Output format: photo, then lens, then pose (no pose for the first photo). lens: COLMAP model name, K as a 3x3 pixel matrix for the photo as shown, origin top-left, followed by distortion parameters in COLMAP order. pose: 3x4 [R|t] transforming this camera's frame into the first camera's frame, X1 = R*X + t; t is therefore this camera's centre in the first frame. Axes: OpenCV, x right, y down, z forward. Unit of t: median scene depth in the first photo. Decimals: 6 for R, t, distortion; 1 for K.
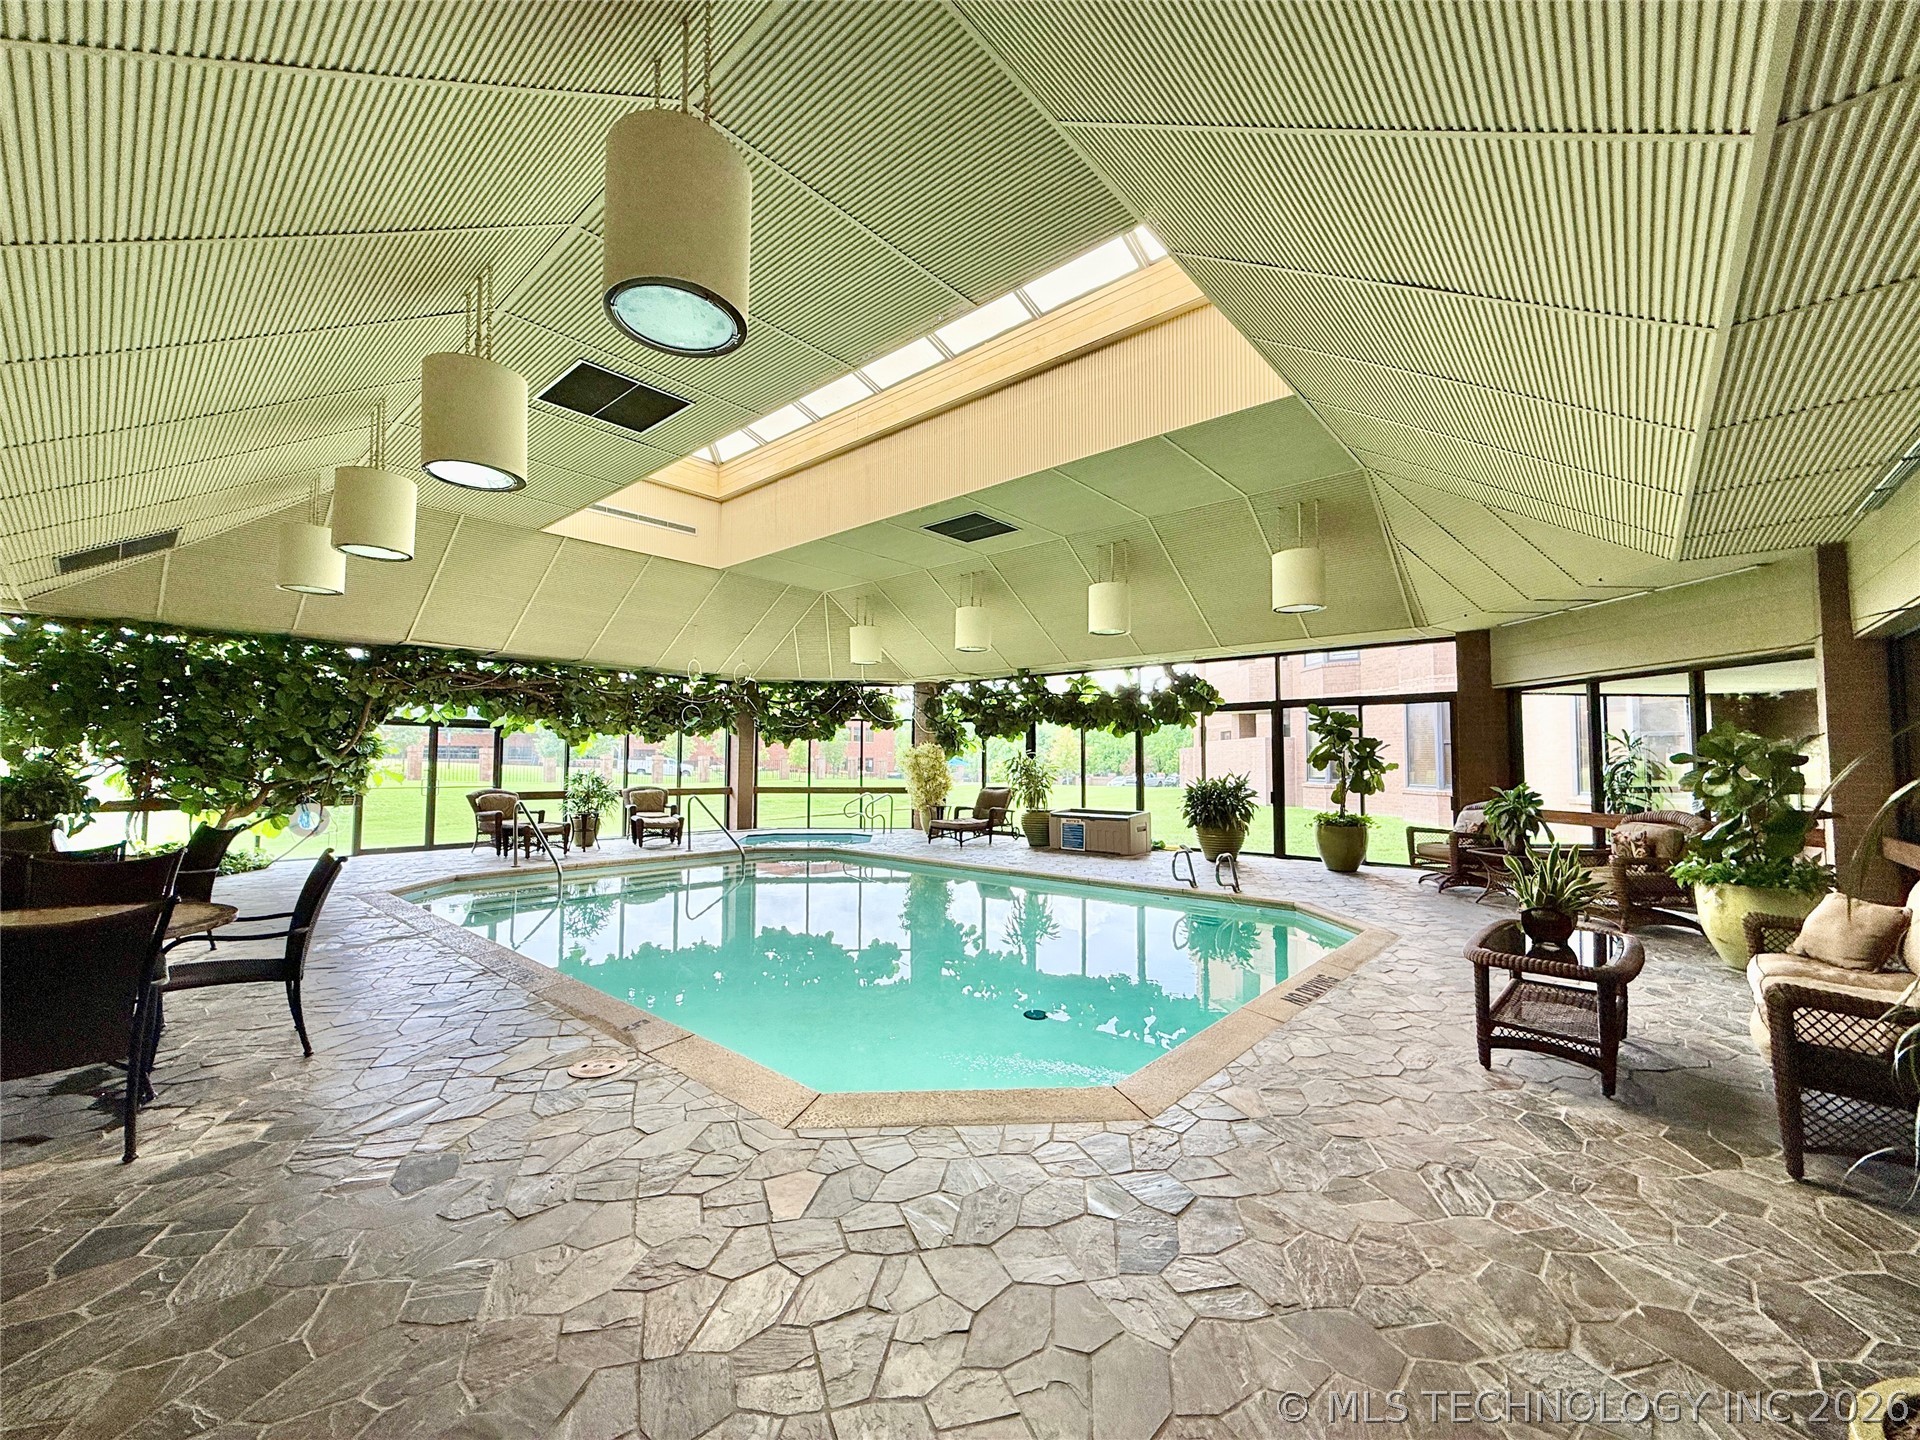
lens RADIAL K [[767.4, 0, 963.7], [0, 767.4, 719.9], [0, 0, 1]] dist [0.000369, 0.000036]
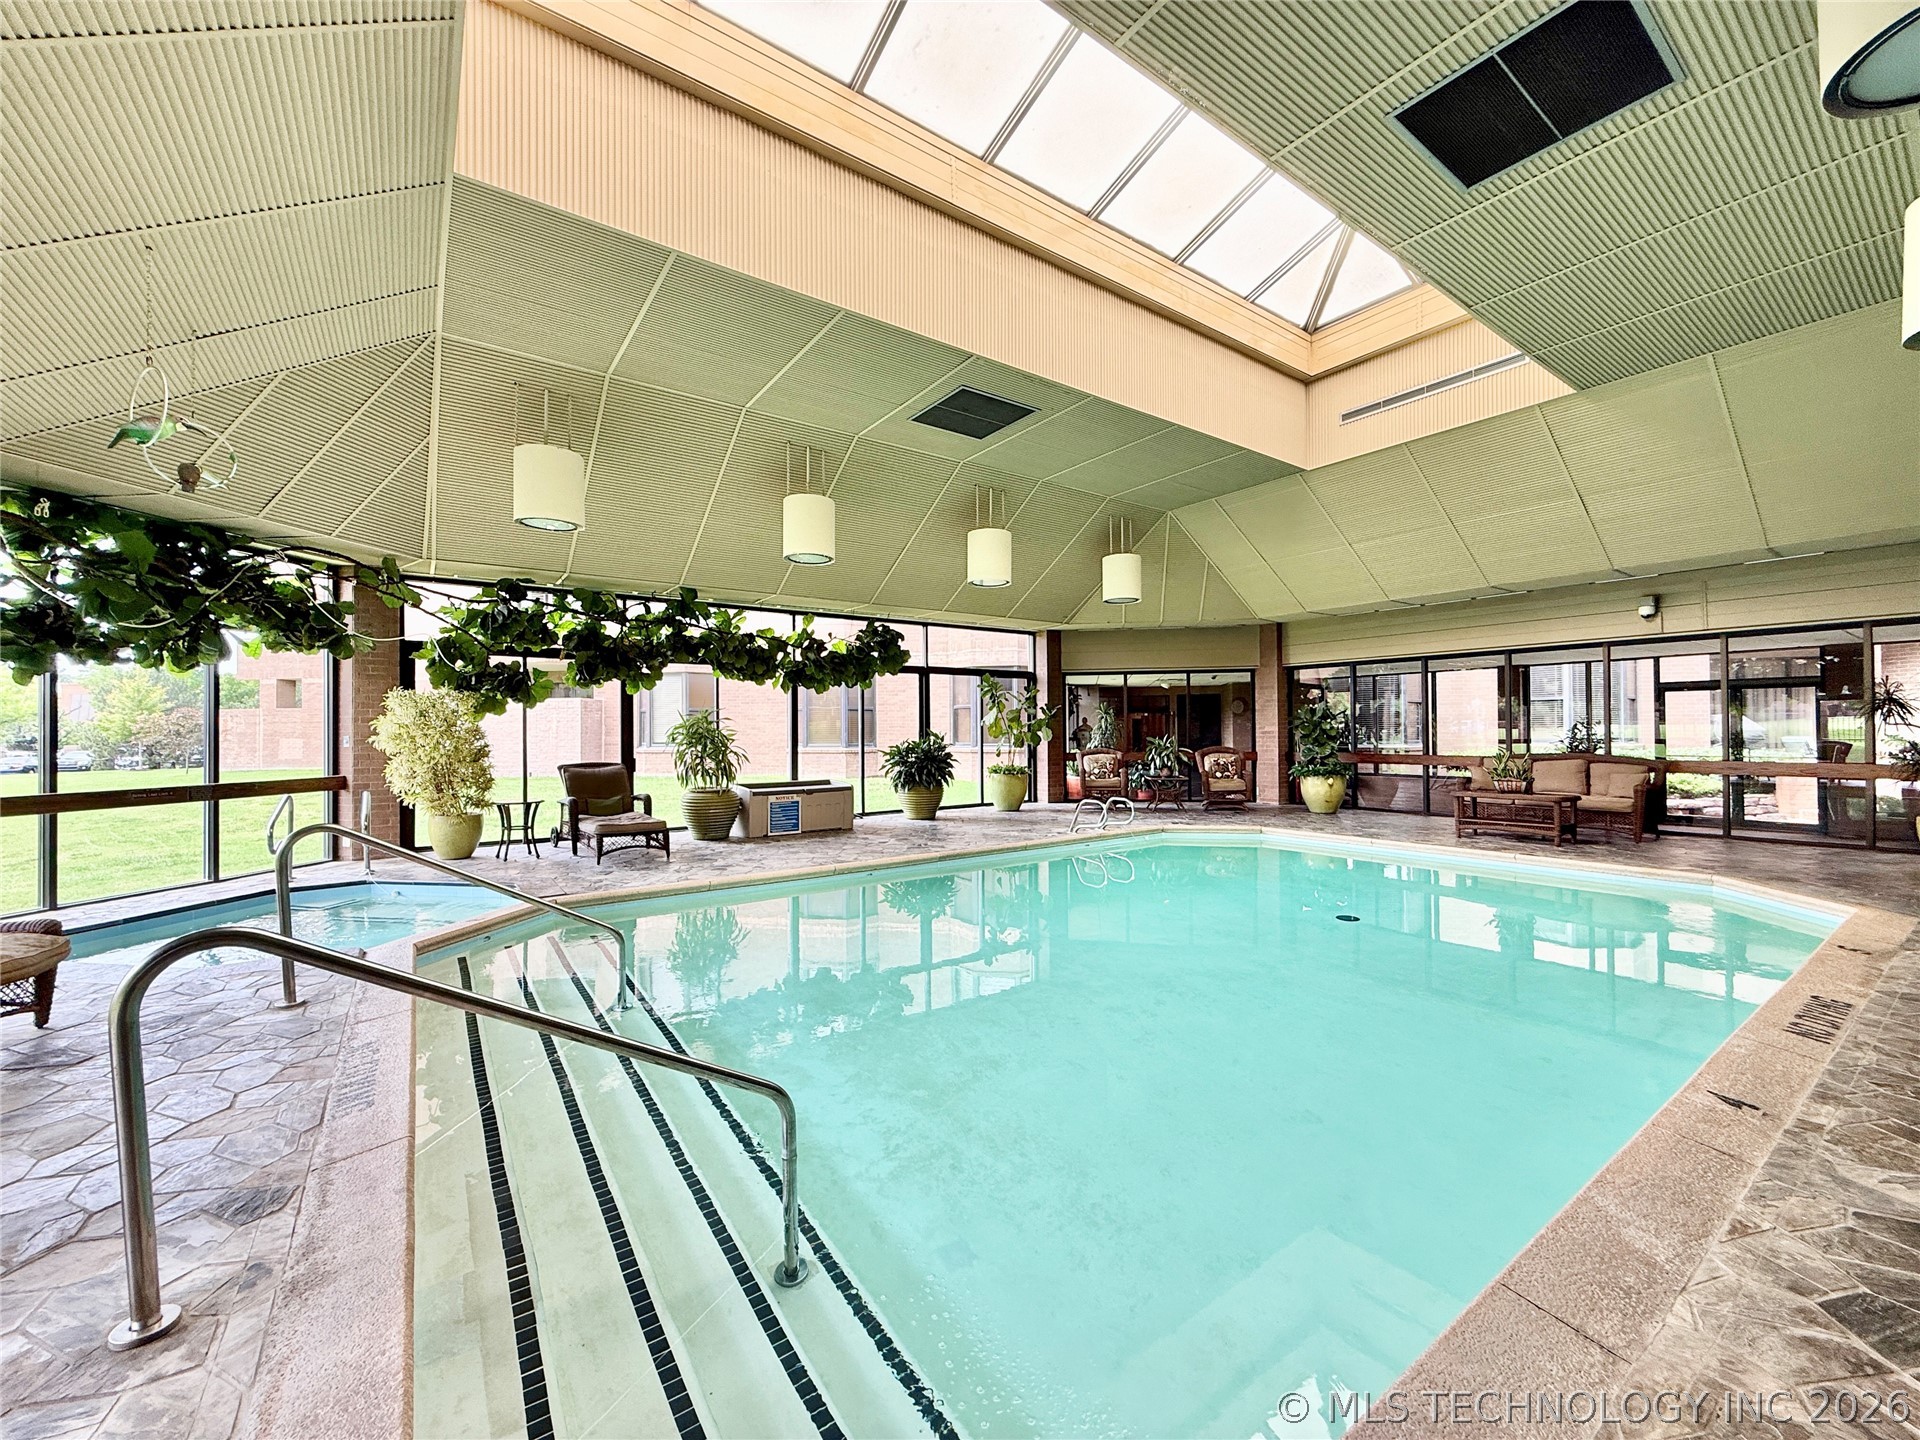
lens RADIAL K [[767.4, 0, 964.0], [0, 767.4, 725.4], [0, 0, 1]] dist [0.000369, 0.000036]
pose [[0.223339, 0.004077, 0.974732, -0.587294], [-0.043533, 0.999035, 0.005795, 0.045461], [-0.973768, -0.043727, 0.223301, 0.655026]]
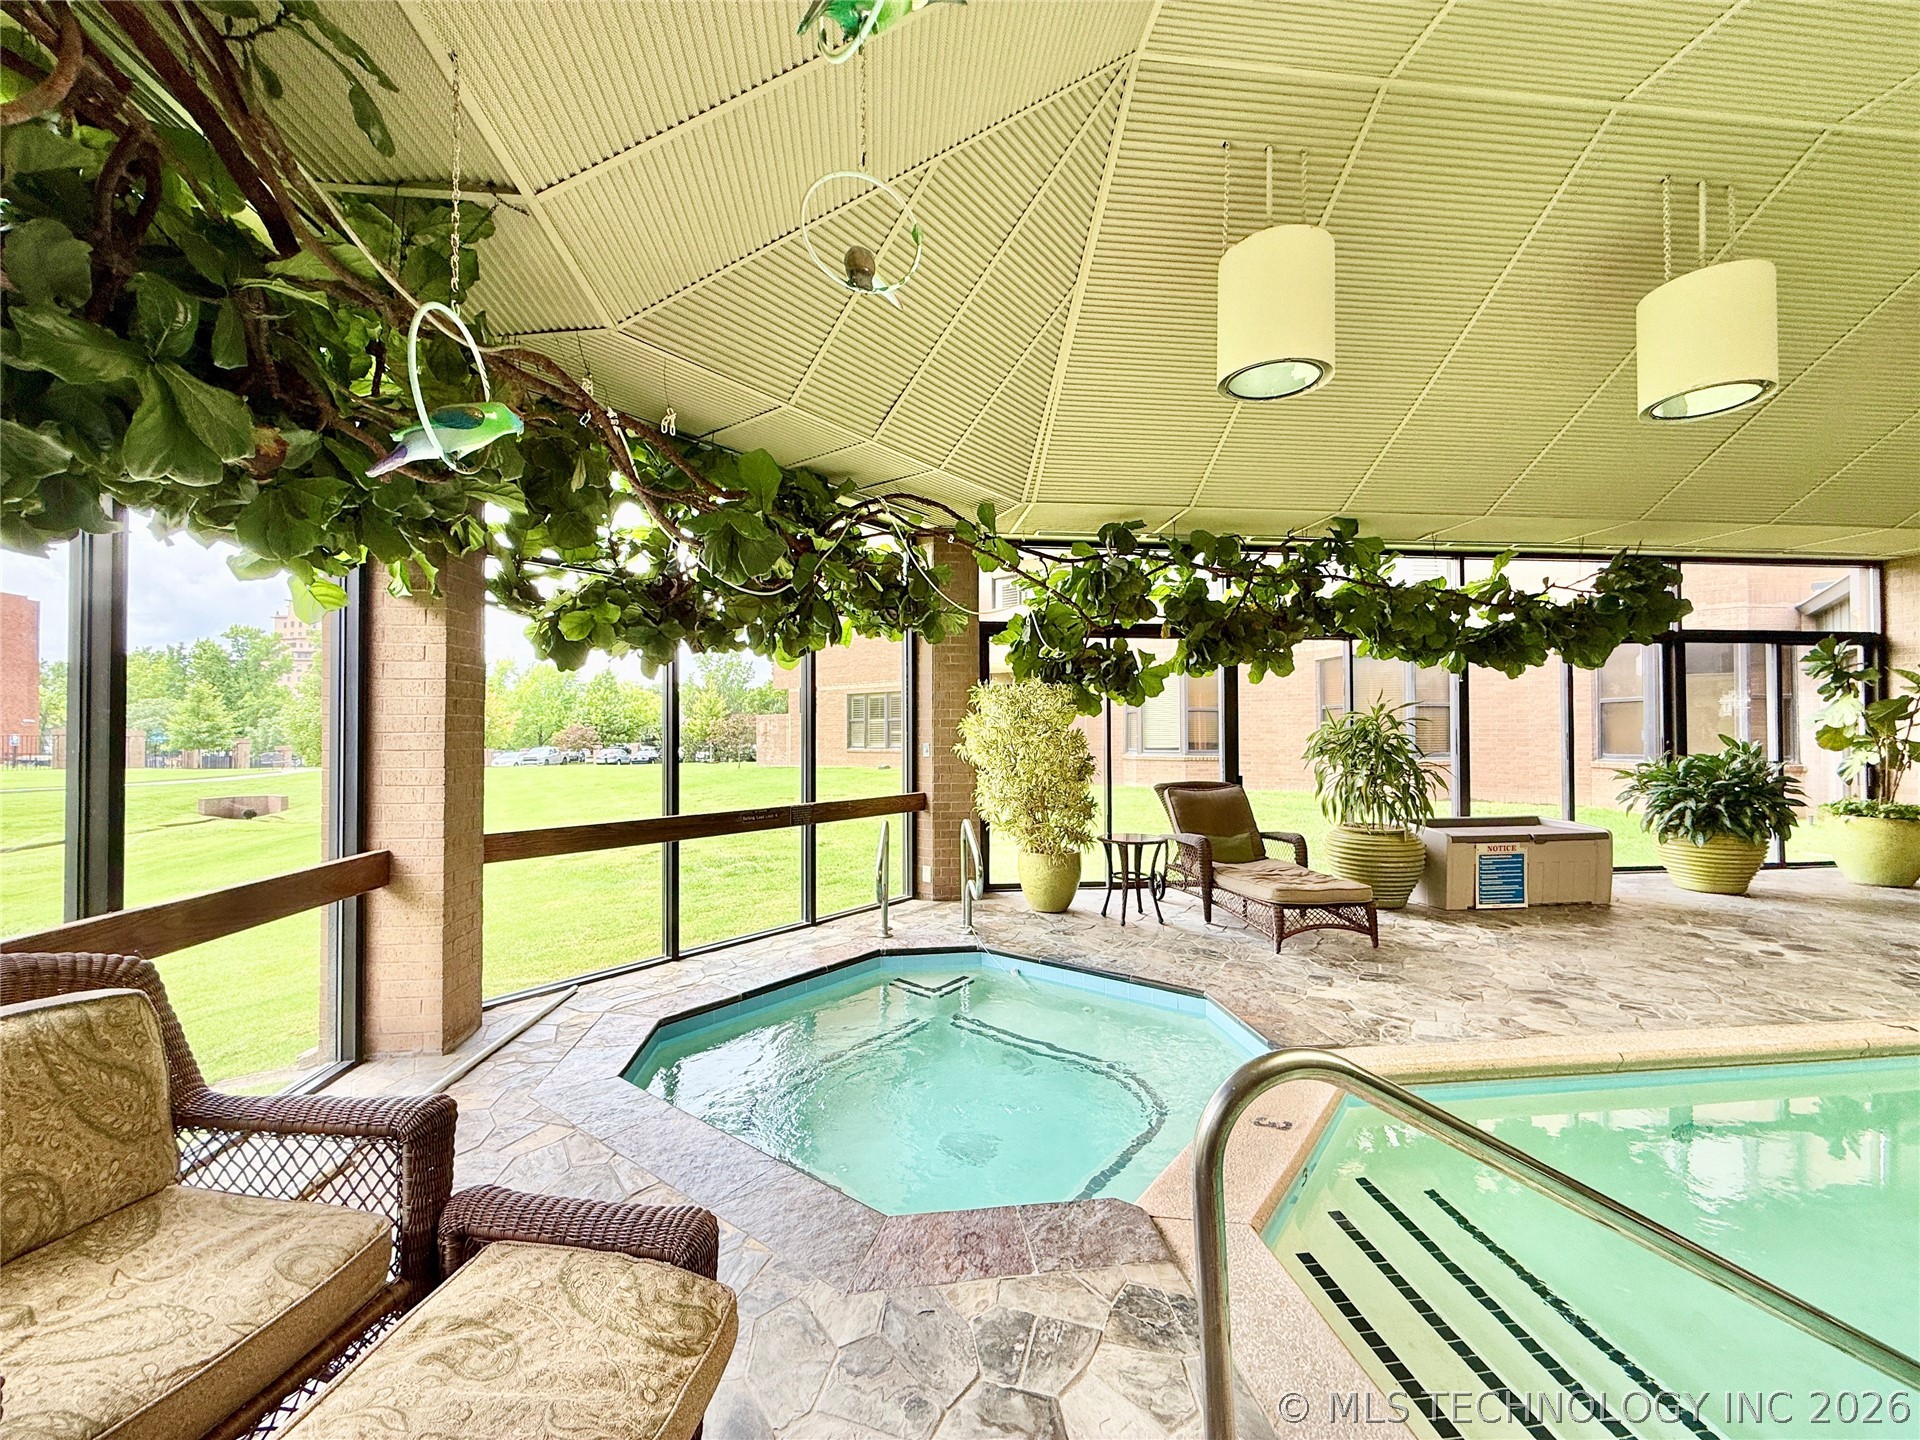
lens RADIAL K [[767.4, 0, 963.2], [0, 767.4, 723.7], [0, 0, 1]] dist [0.000369, 0.000036]
pose [[0.661503, 0.007347, 0.749906, -0.443540], [-0.034291, 0.999202, 0.020458, 0.056298], [-0.749158, -0.039248, 0.661228, 0.945949]]
